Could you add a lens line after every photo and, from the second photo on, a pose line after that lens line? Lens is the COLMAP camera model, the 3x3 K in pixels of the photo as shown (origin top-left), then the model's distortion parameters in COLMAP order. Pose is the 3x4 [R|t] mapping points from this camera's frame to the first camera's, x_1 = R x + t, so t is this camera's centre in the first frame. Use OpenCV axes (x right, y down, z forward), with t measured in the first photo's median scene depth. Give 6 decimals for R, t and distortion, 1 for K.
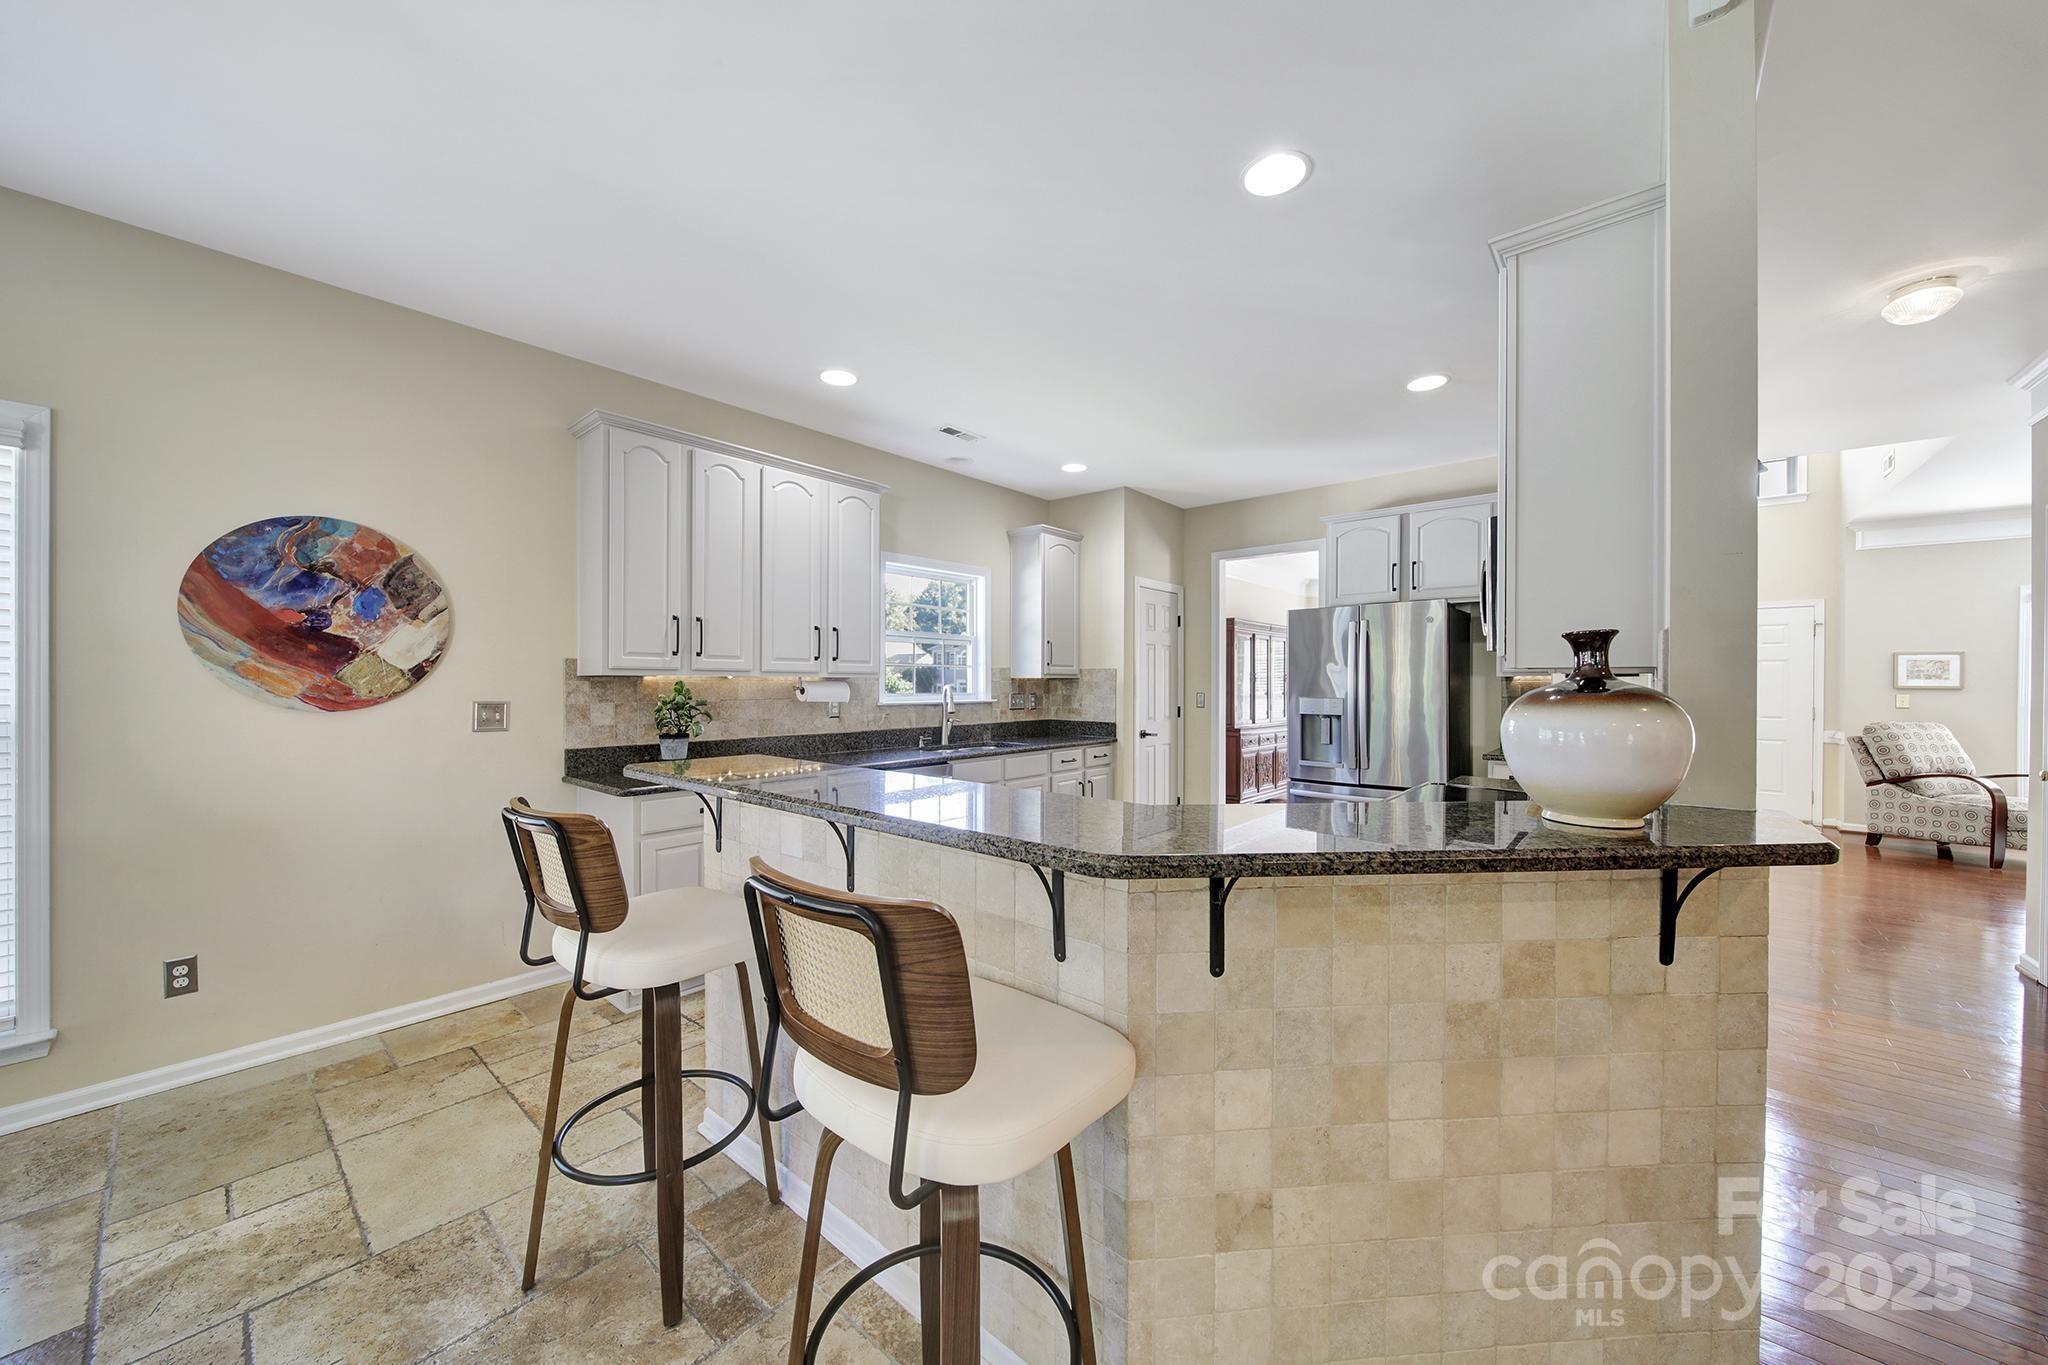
lens RADIAL K [[730.7, 0, 1021.4], [0, 730.7, 685.5], [0, 0, 1]] dist [-0.004679, -0.000052]
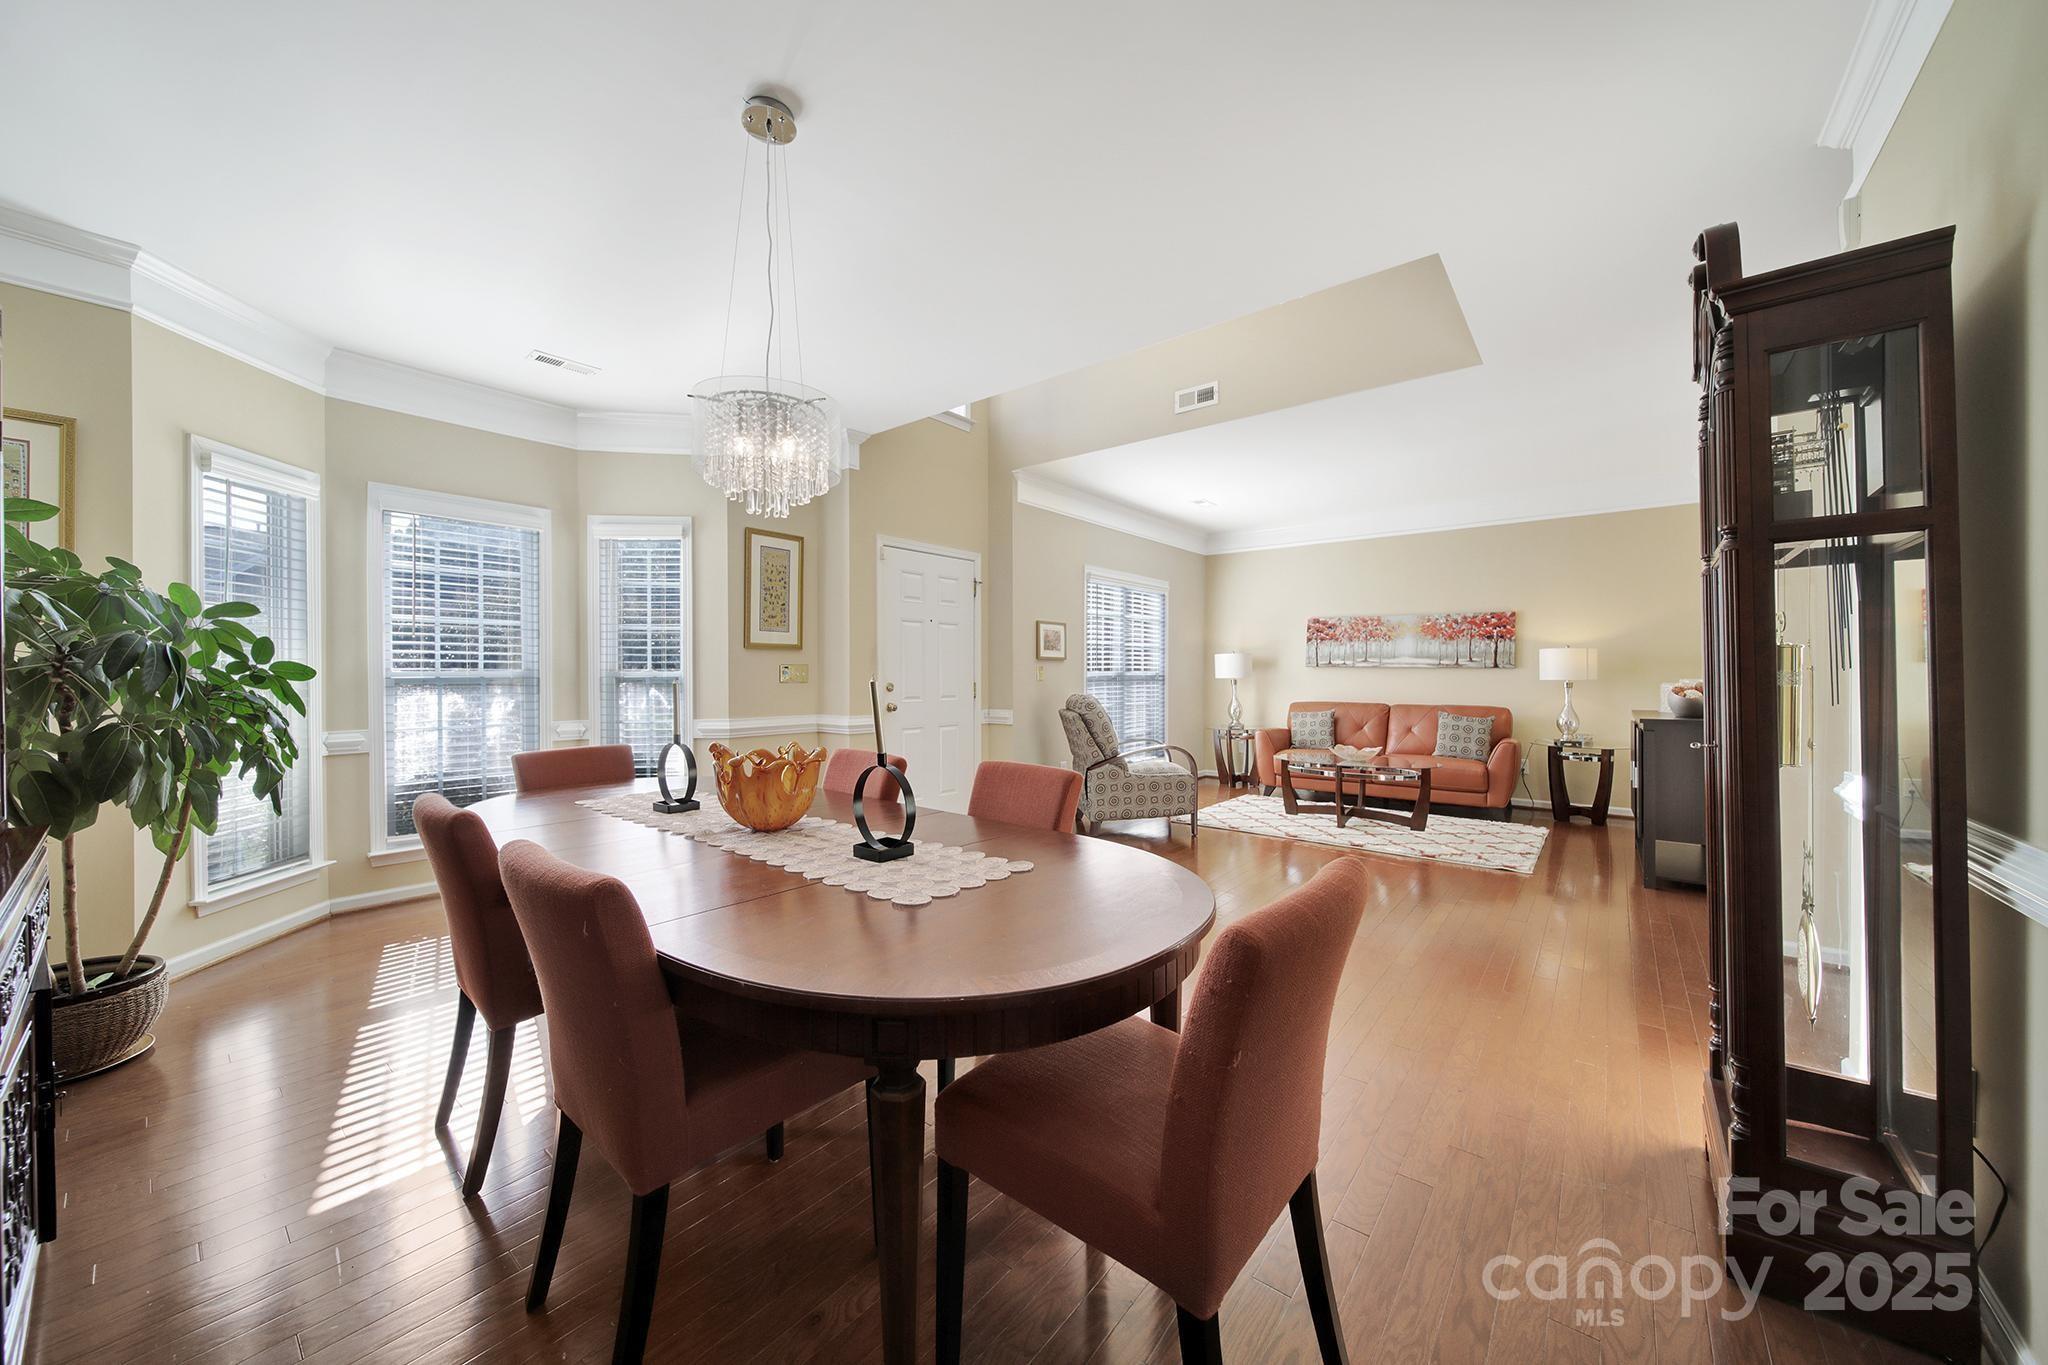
lens RADIAL K [[730.7, 0, 1019.4], [0, 730.7, 676.1], [0, 0, 1]] dist [-0.004679, -0.000052]
pose [[-0.017463, -0.002695, 0.999844, 0.300200], [0.006475, 0.999975, 0.002808, 0.023898], [-0.999827, 0.006523, -0.017446, 1.121917]]
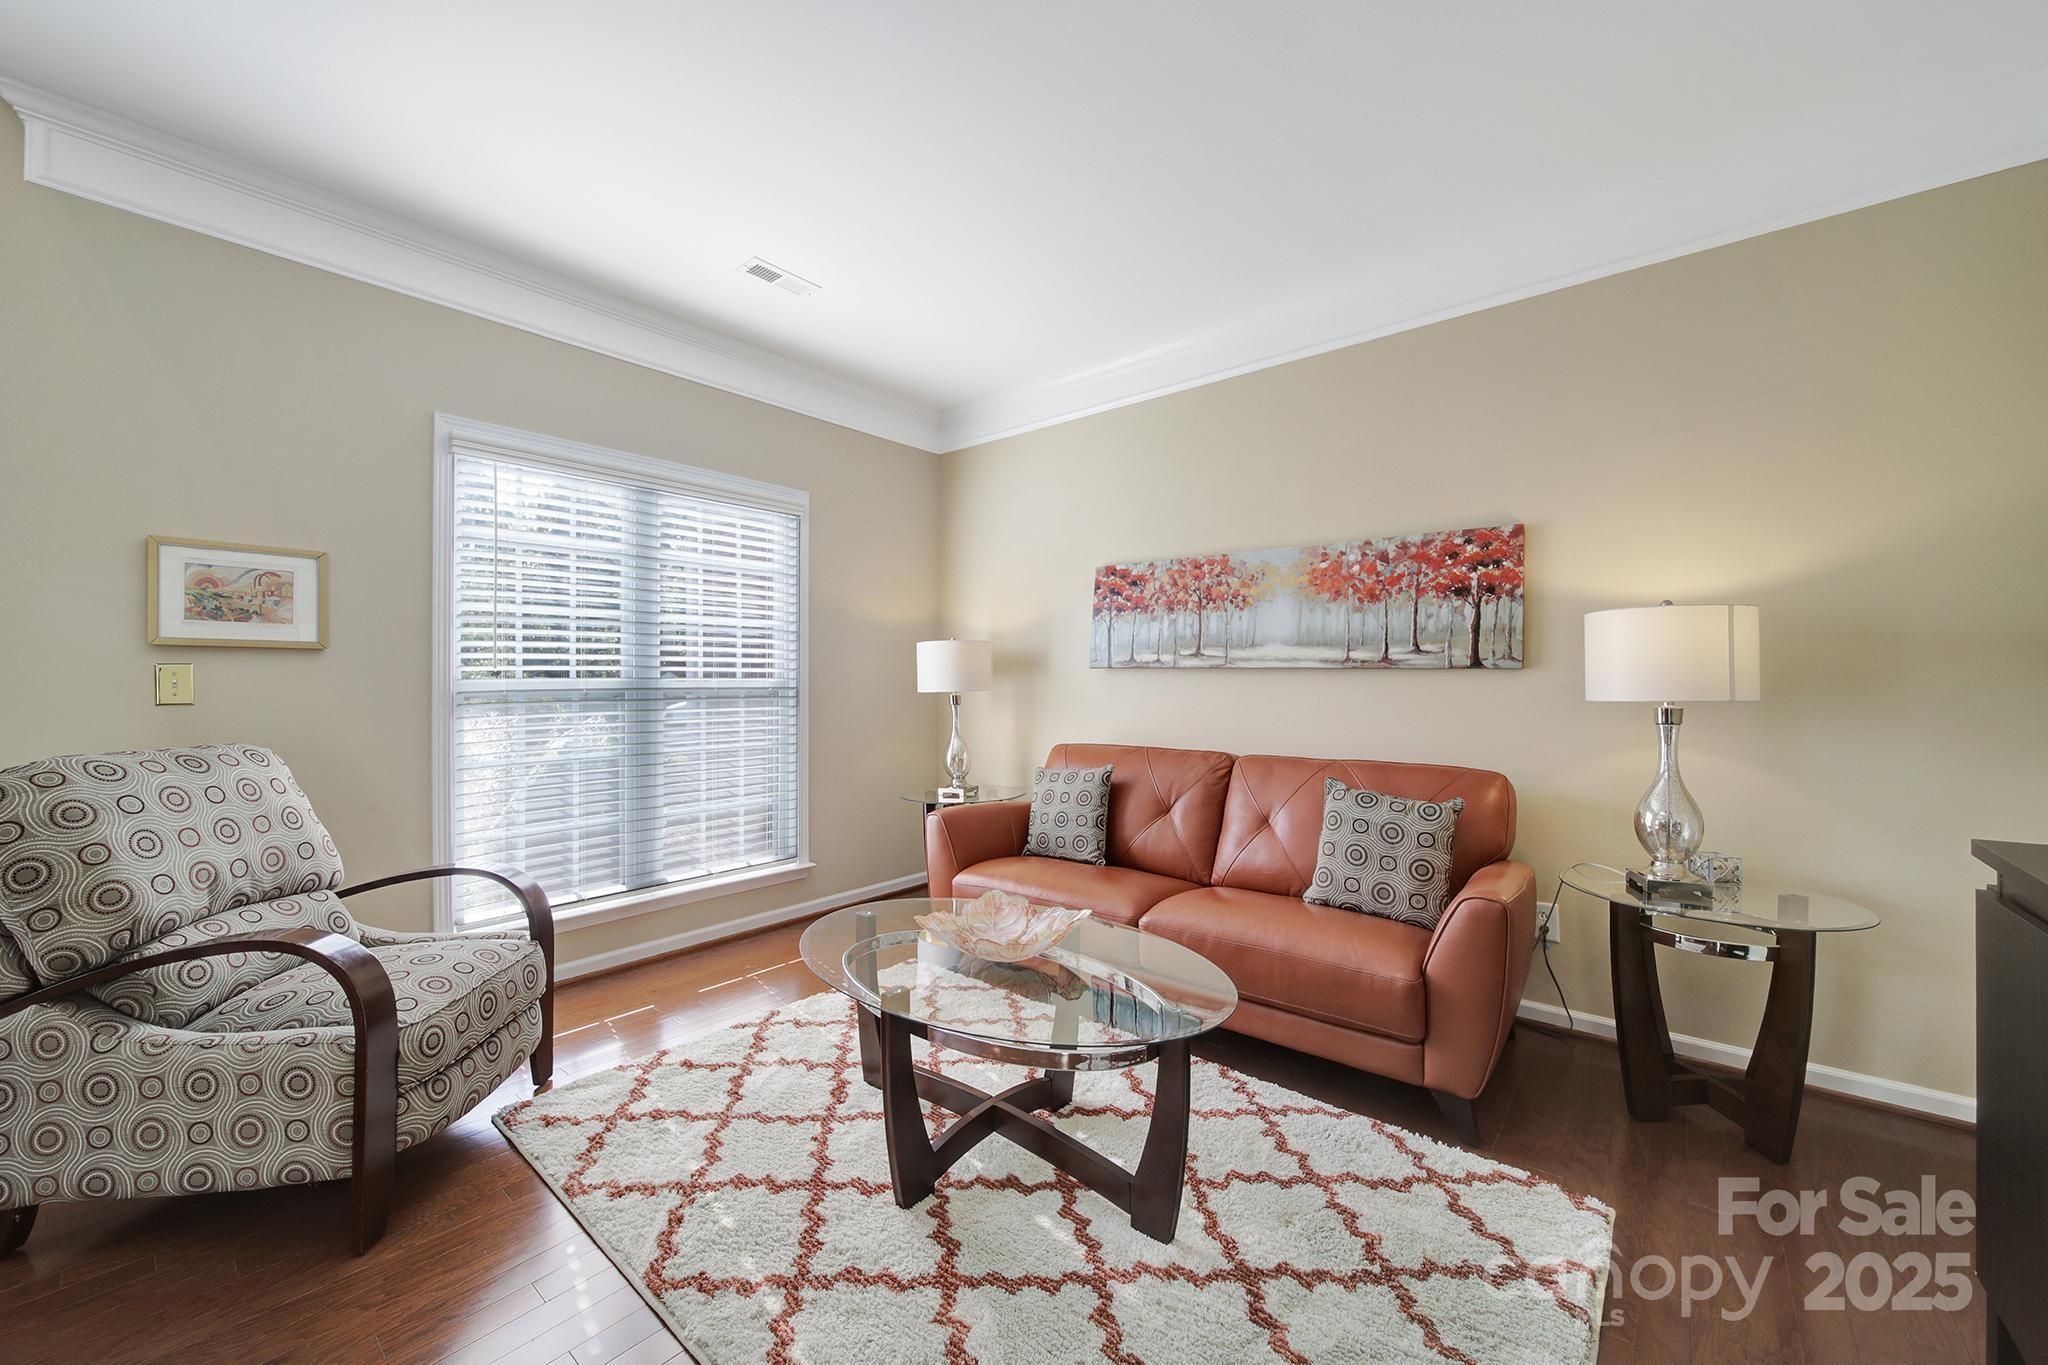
lens RADIAL K [[784.0, 0, 1018.6], [0, 784.0, 679.9], [0, 0, 1]] dist [-0.003870, -0.000231]
pose [[0.000686, 0.001002, 0.999999, 0.919719], [0.007691, 0.999970, -0.001007, 0.024629], [-0.999970, 0.007691, 0.000679, 0.656596]]
